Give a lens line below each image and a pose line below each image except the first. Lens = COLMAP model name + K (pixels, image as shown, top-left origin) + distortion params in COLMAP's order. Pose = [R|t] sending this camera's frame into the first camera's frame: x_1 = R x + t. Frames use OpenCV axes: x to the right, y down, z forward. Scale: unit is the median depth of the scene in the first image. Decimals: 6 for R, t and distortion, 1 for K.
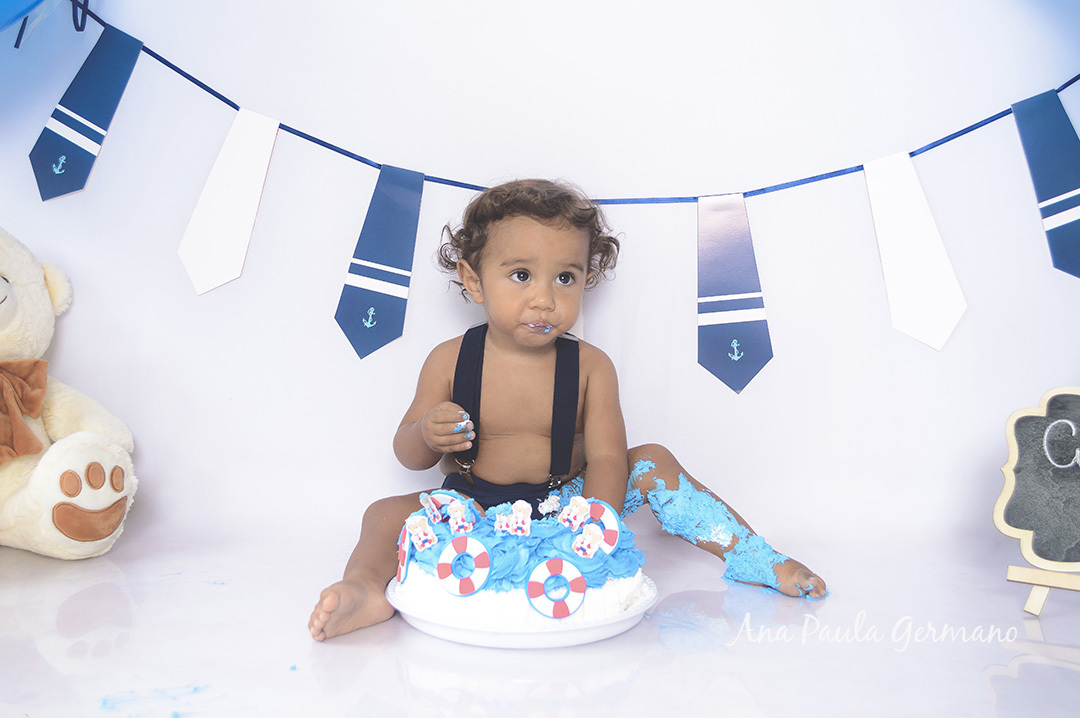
lens RADIAL K [[1143.9, 0, 540.0], [0, 1143.9, 359.0], [0, 0, 1]] dist [-0.049996, -0.021358]
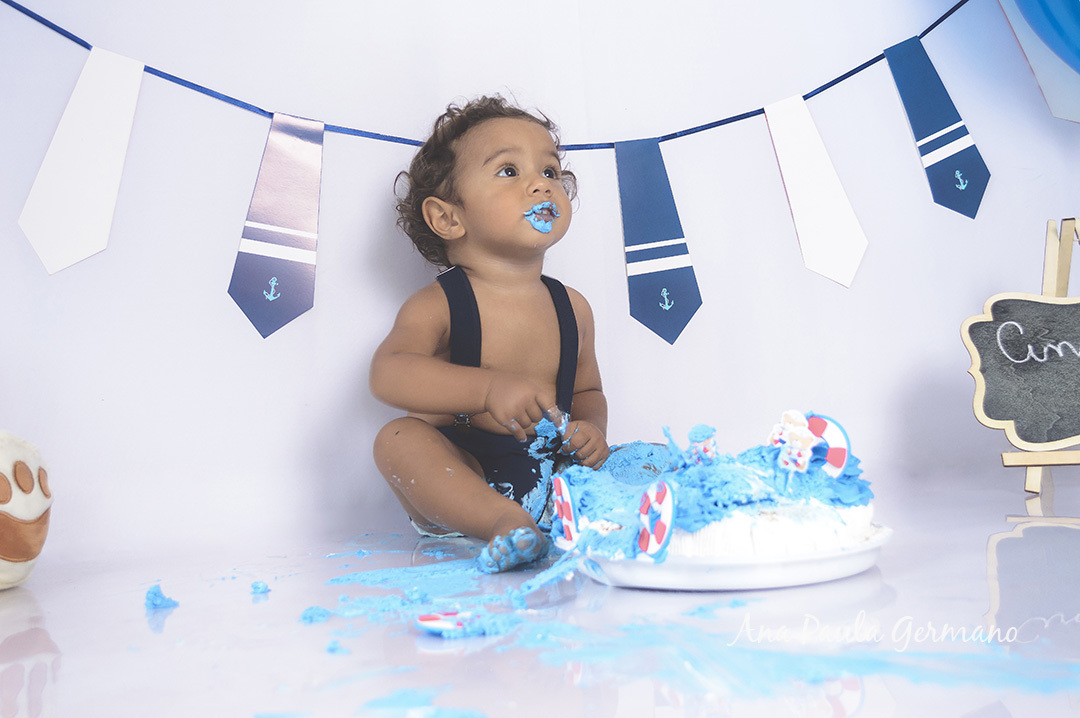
lens RADIAL K [[1388.5, 0, 540.0], [0, 1388.5, 359.0], [0, 0, 1]] dist [-0.043057, 0.031026]
pose [[0.917122, -0.068887, 0.392609, -0.398246], [0.103140, 0.992421, -0.066800, 0.112201], [-0.385032, 0.101757, 0.917276, -0.025825]]
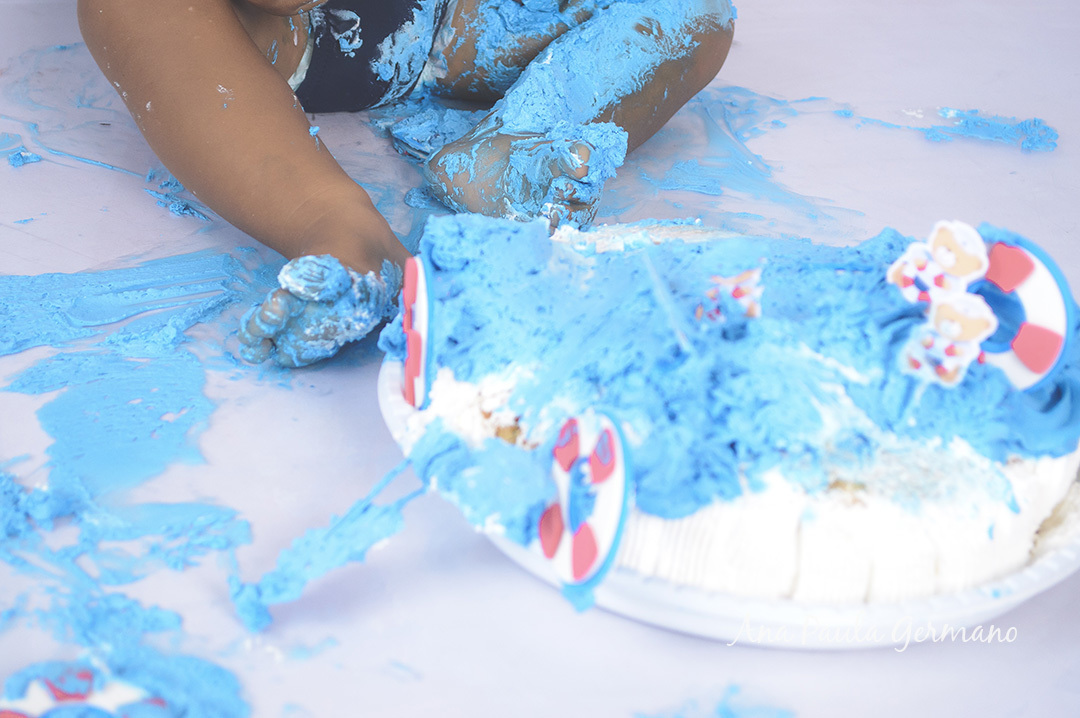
lens RADIAL K [[2219.0, 0, 540.0], [0, 2219.0, 359.0], [0, 0, 1]] dist [0.053800, 0.083077]
pose [[0.929874, -0.114699, 0.349541, -0.251078], [-0.036636, 0.916557, 0.398223, -0.066857], [-0.366050, -0.383103, 0.848080, 0.204618]]
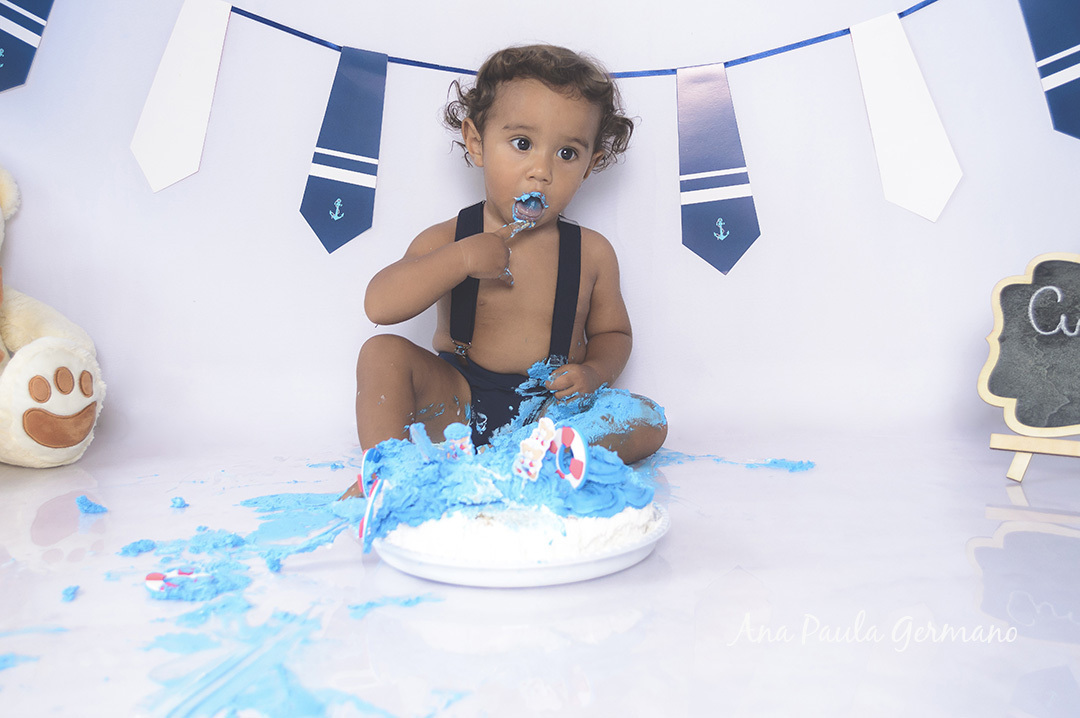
lens RADIAL K [[1388.5, 0, 540.0], [0, 1388.5, 359.0], [0, 0, 1]] dist [-0.043057, 0.031026]
pose [[0.999346, -0.036113, -0.001823, 0.018592], [0.036153, 0.997045, 0.067778, 0.016820], [-0.000630, -0.067800, 0.997699, -0.169987]]
